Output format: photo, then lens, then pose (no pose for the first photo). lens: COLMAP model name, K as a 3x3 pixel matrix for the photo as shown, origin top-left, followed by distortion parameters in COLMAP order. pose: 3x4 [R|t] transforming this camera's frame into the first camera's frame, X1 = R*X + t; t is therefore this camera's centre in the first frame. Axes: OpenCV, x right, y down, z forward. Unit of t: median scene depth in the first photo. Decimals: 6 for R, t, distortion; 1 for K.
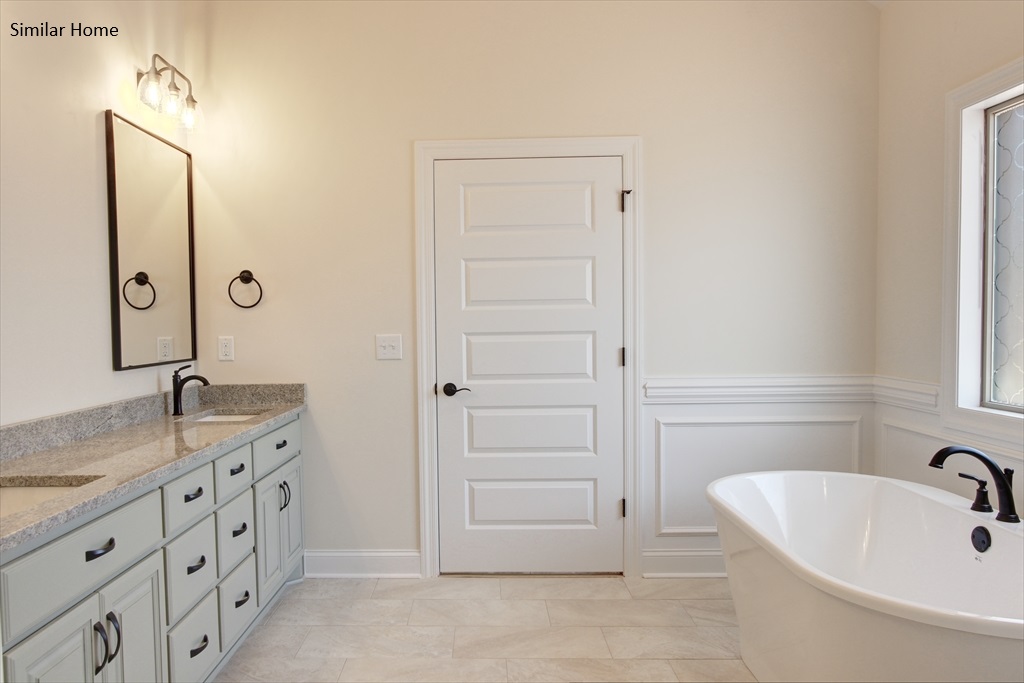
lens RADIAL K [[735.0, 0, 509.1], [0, 735.0, 344.4], [0, 0, 1]] dist [-0.002595, -0.001957]
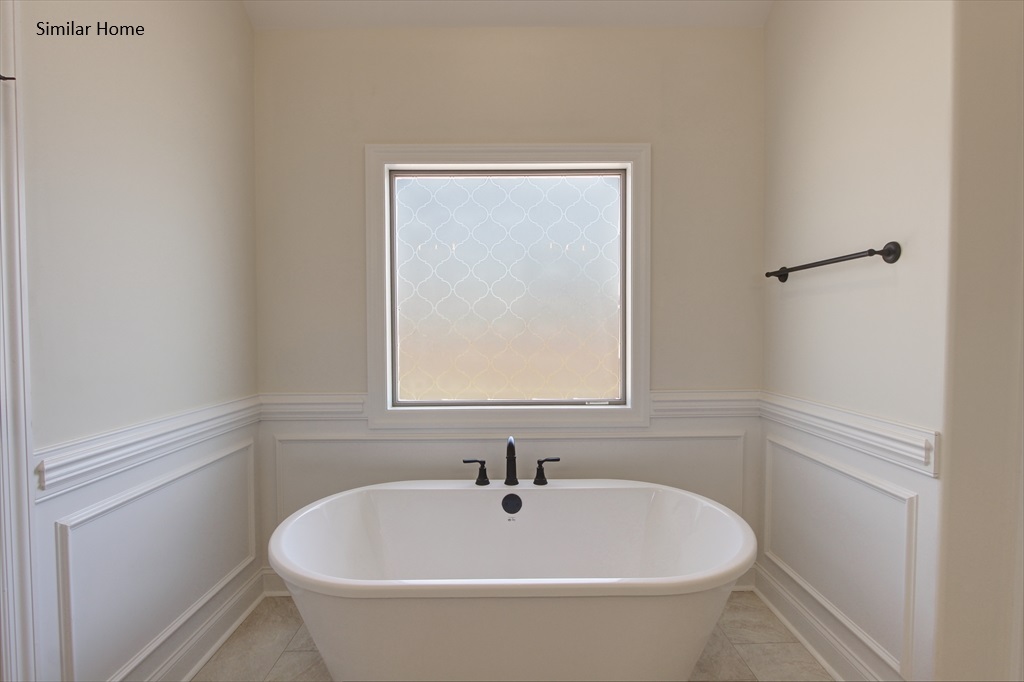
lens RADIAL K [[478.1, 0, 509.6], [0, 478.1, 342.0], [0, 0, 1]] dist [-0.005533, 0.000250]
pose [[0.020632, -0.014253, 0.999686, -0.144485], [0.036653, 0.999237, 0.013490, -0.025298], [-0.999115, 0.036363, 0.021138, 0.666353]]
